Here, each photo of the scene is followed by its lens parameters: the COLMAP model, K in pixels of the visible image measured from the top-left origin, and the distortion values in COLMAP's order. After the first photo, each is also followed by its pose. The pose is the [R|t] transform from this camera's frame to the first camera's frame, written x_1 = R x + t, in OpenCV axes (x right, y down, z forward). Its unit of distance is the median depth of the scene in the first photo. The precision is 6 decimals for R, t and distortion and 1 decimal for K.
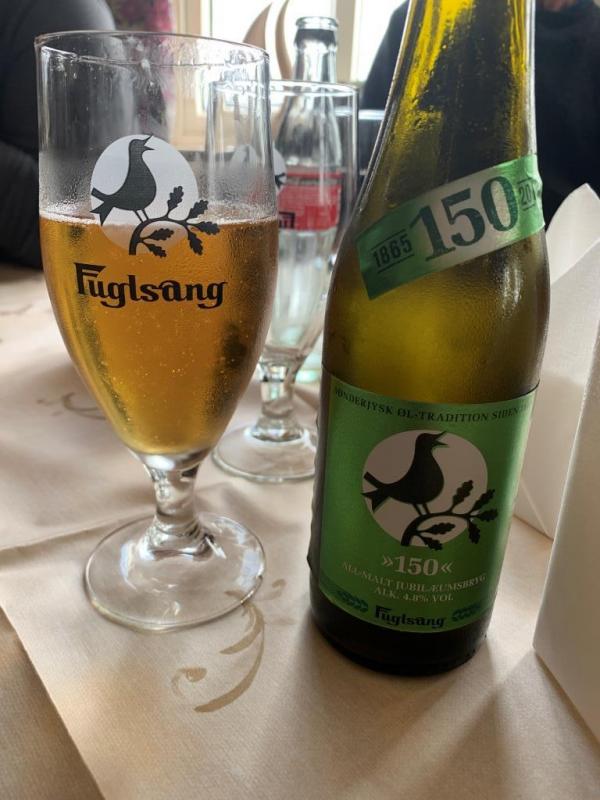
lens RADIAL K [[607.0, 0, 295.9], [0, 607.0, 397.7], [0, 0, 1]] dist [0.025275, -0.023936]
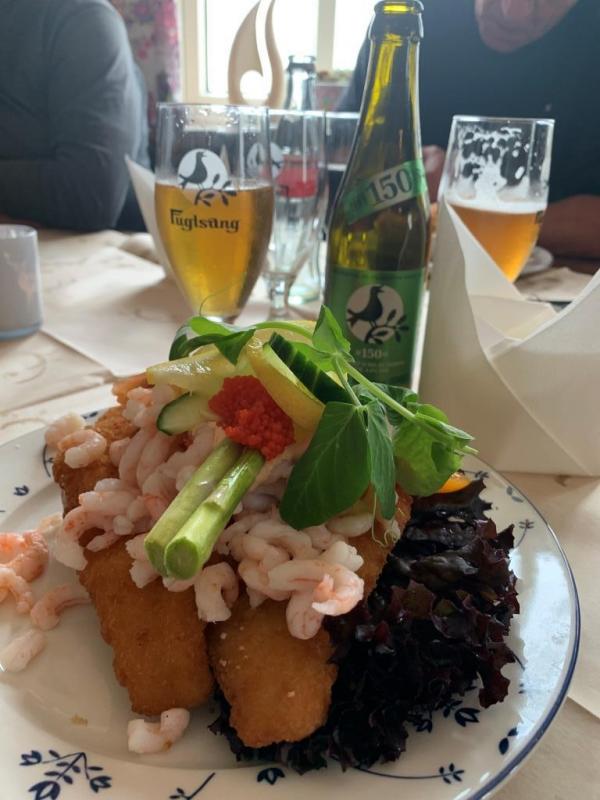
lens RADIAL K [[607.0, 0, 292.2], [0, 607.0, 402.5], [0, 0, 1]] dist [0.025275, -0.023936]
pose [[0.997745, -0.027337, 0.061307, -0.121788], [0.024596, 0.998682, 0.045039, 0.195297], [-0.062457, -0.043429, 0.997102, -0.630203]]
